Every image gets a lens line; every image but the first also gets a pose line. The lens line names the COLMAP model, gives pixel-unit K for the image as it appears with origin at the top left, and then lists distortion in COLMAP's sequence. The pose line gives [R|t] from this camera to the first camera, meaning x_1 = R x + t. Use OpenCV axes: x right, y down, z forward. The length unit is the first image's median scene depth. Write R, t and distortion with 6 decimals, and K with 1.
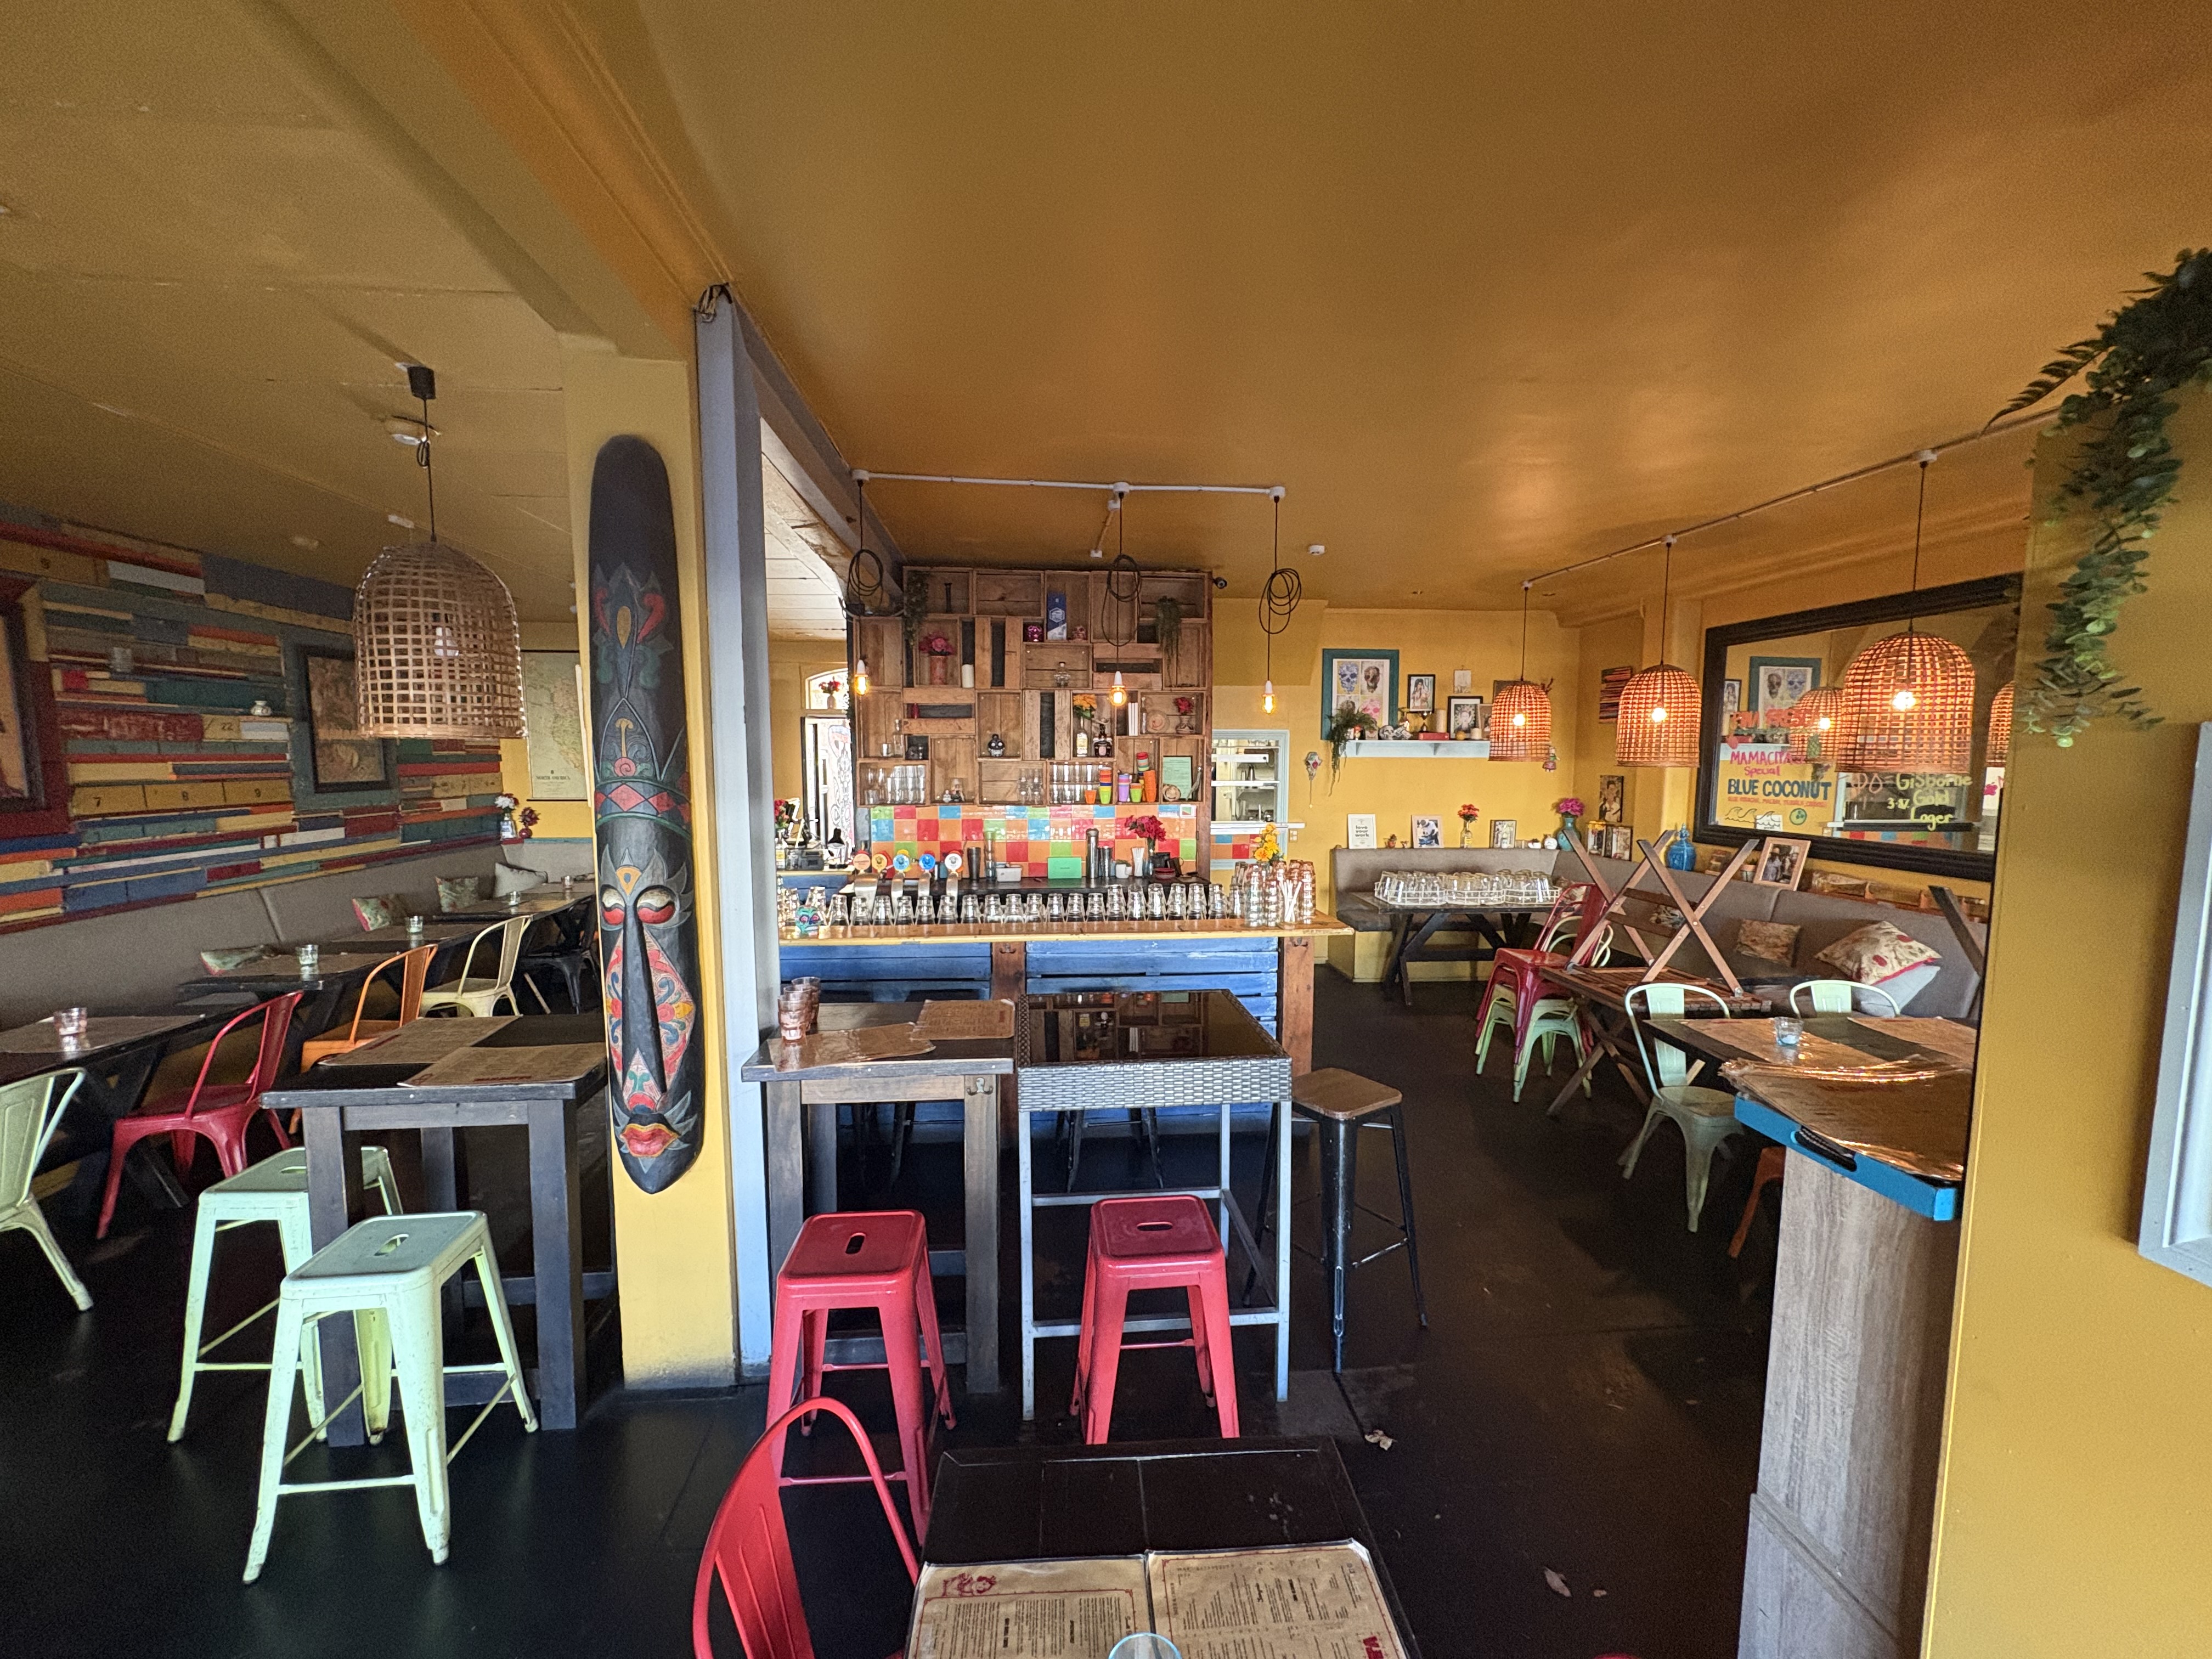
lens RADIAL K [[874.8, 0, 1101.7], [0, 874.8, 829.7], [0, 0, 1]] dist [-0.003521, 0.000339]
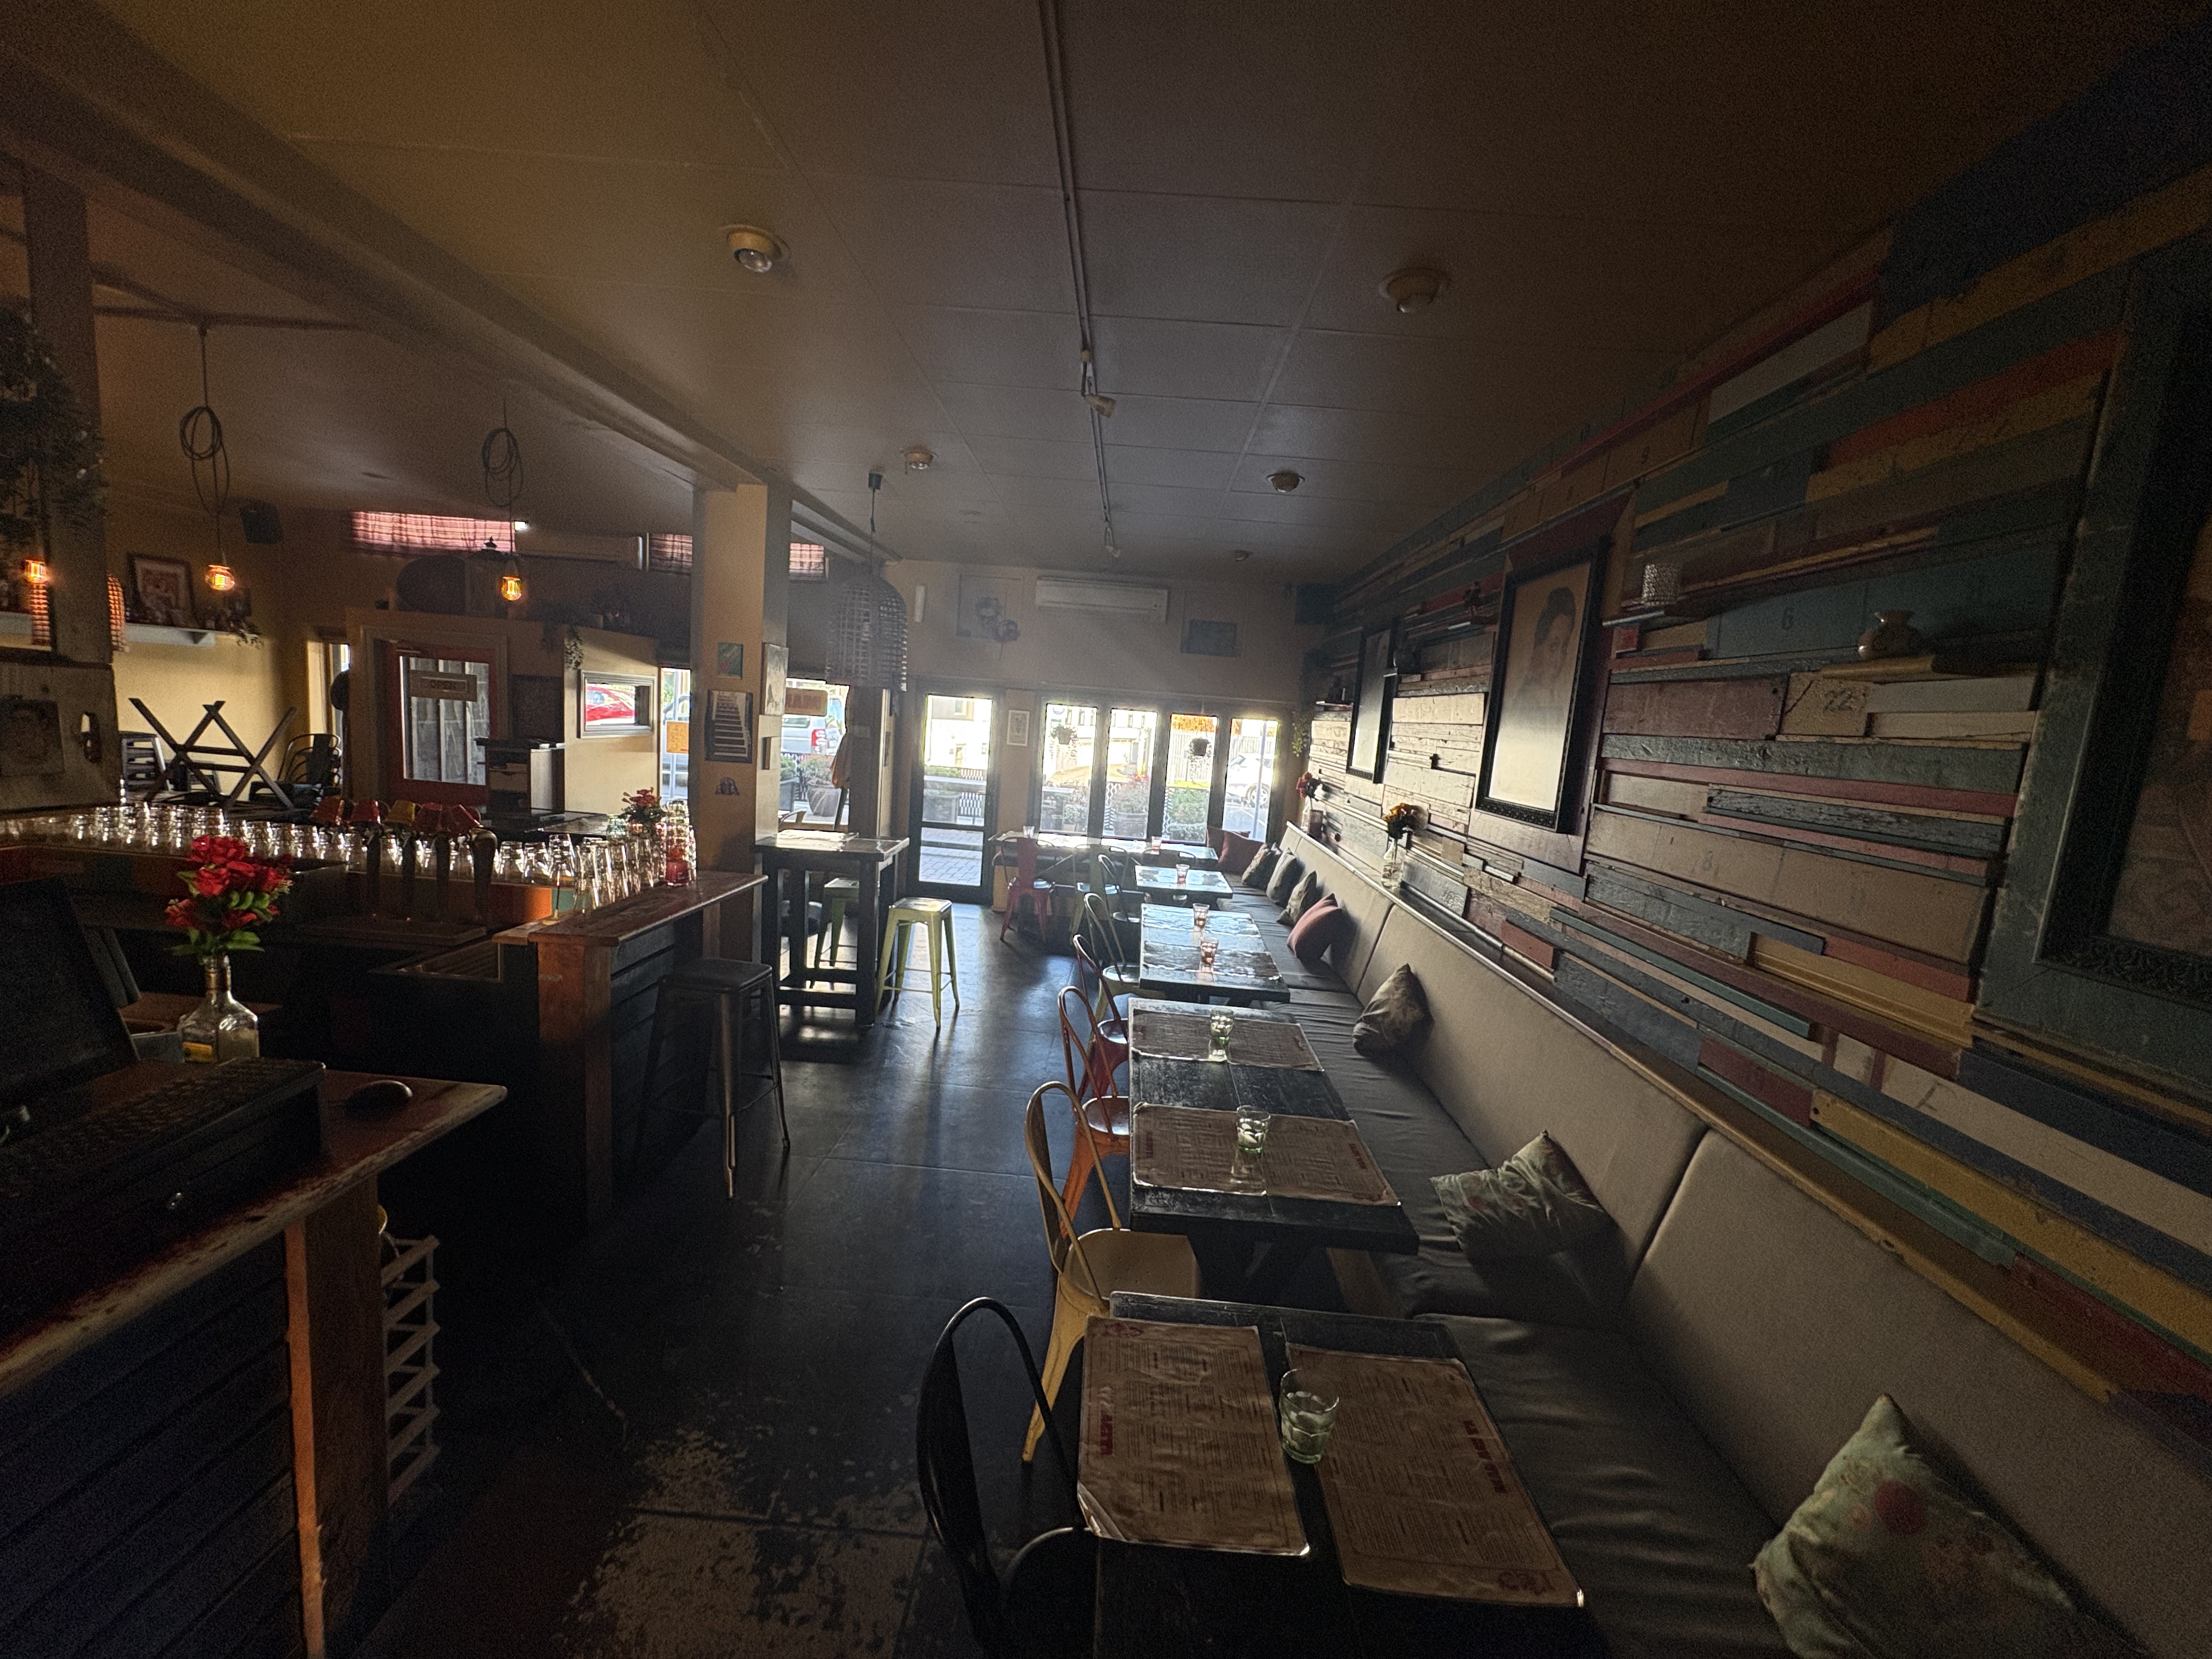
lens RADIAL K [[874.8, 0, 1103.2], [0, 874.8, 825.1], [0, 0, 1]] dist [-0.003521, 0.000339]
pose [[-0.989706, -0.094266, 0.107685, -0.697037], [-0.069731, 0.974700, 0.212363, -0.115084], [-0.124980, 0.202668, -0.971239, 1.301708]]
